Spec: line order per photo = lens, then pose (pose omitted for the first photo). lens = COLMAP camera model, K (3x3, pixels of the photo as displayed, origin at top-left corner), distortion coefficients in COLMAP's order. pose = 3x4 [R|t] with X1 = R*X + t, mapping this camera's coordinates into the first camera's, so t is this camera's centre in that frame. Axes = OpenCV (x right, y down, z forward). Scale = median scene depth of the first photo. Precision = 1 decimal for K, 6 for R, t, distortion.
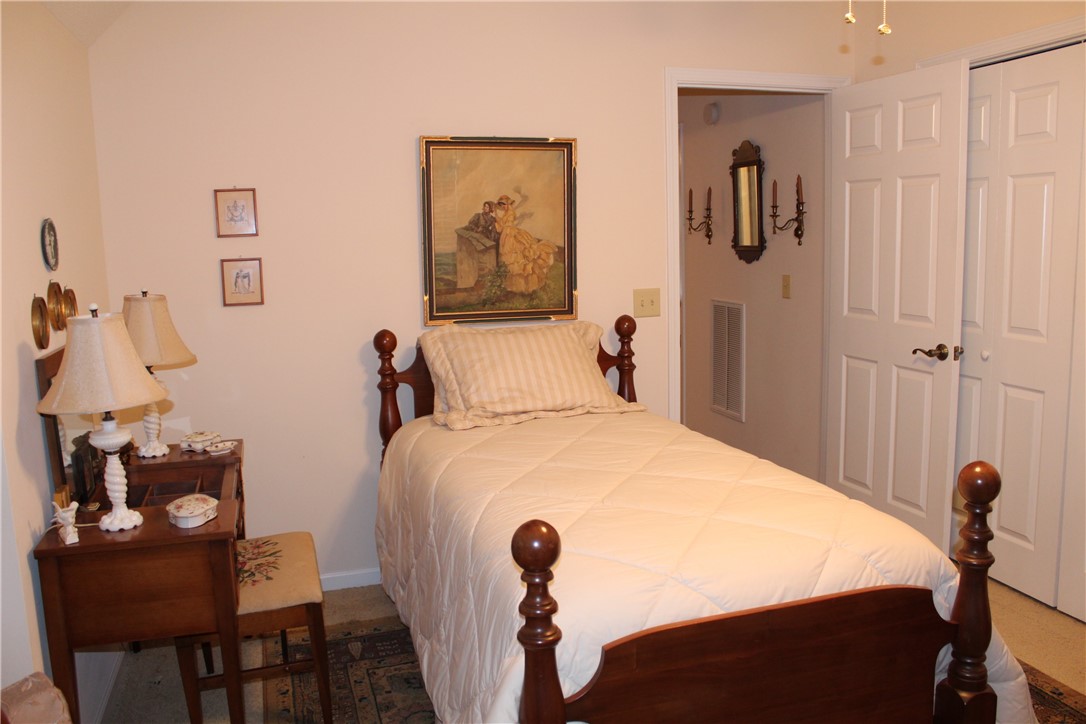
lens RADIAL K [[896.7, 0, 542.5], [0, 896.7, 366.7], [0, 0, 1]] dist [-0.170220, 0.146618]
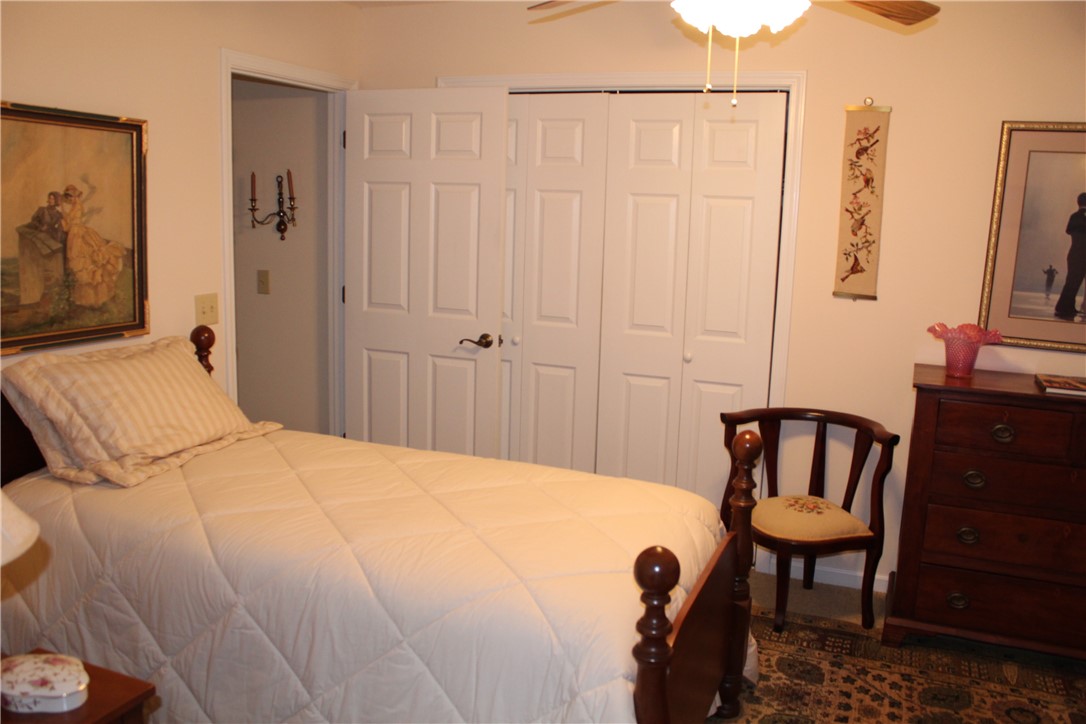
lens RADIAL K [[896.7, 0, 542.5], [0, 896.7, 366.7], [0, 0, 1]] dist [-0.170220, 0.146618]
pose [[0.629273, -0.094528, 0.771414, -0.382482], [0.069463, 0.995444, 0.065316, -0.051524], [-0.774074, 0.012483, 0.632972, 0.190172]]
